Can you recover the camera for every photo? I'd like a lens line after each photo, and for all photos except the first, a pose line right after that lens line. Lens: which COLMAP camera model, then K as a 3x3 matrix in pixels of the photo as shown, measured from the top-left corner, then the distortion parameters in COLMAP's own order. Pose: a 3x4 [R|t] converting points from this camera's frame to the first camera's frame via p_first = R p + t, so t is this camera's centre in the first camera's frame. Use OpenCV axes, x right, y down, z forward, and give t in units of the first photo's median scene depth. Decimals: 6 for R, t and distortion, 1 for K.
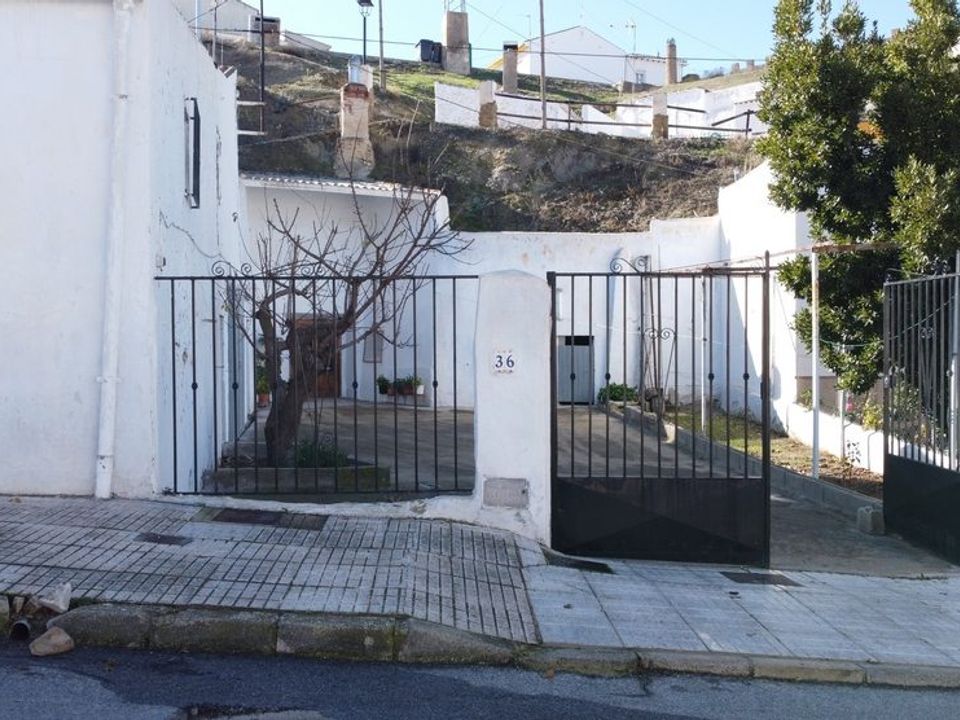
lens RADIAL K [[873.7, 0, 480.0], [0, 873.7, 360.0], [0, 0, 1]] dist [-0.001034, -0.010666]
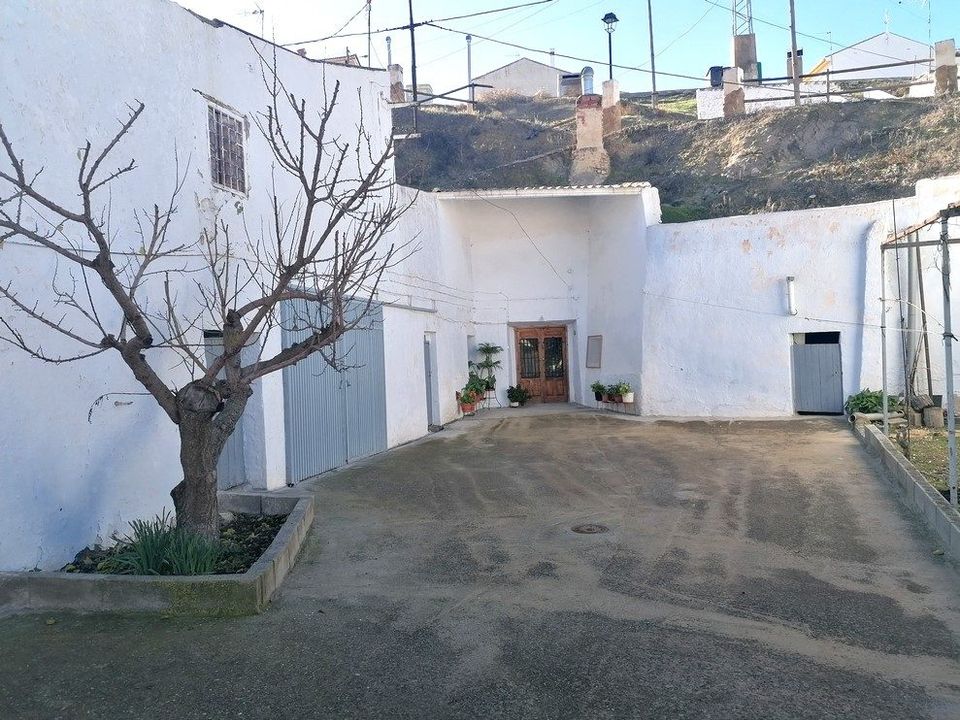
lens RADIAL K [[694.2, 0, 480.0], [0, 694.2, 360.0], [0, 0, 1]] dist [0.123141, -0.149505]
pose [[0.913968, -0.026694, -0.404907, 0.089848], [0.027839, 0.999608, -0.003061, -0.008230], [0.404830, -0.008474, 0.914353, 0.251328]]
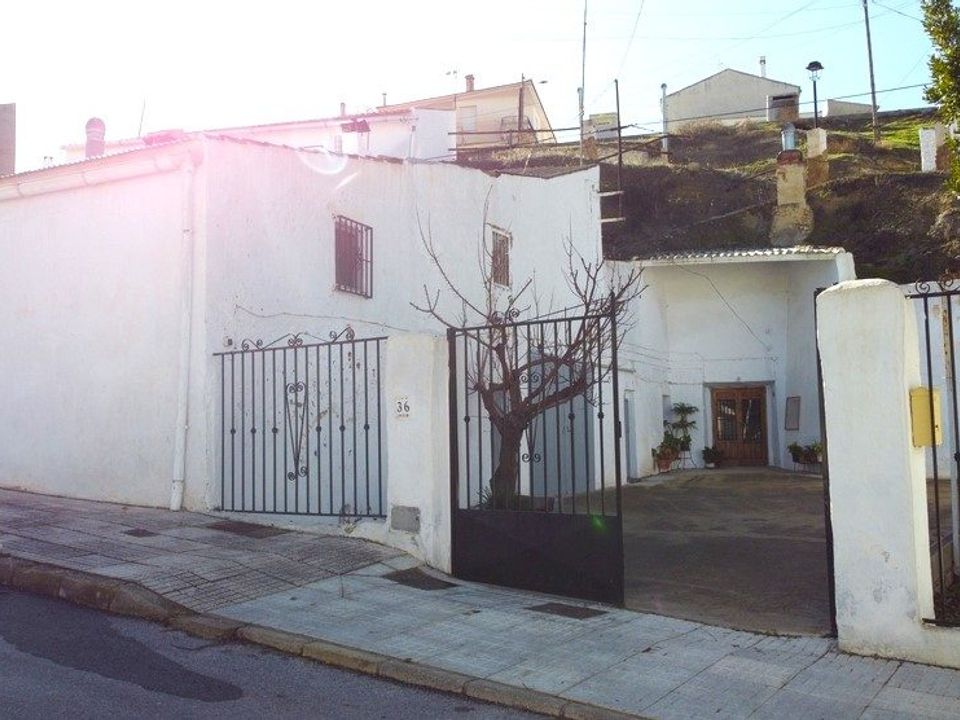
lens RADIAL K [[880.2, 0, 540.0], [0, 880.2, 375.7], [0, 0, 1]] dist [0.006468, -0.007012]
pose [[0.844552, -0.047159, -0.533393, 0.186698], [0.010837, 0.997416, -0.071026, 0.010514], [0.535364, 0.054204, 0.842881, 0.020664]]
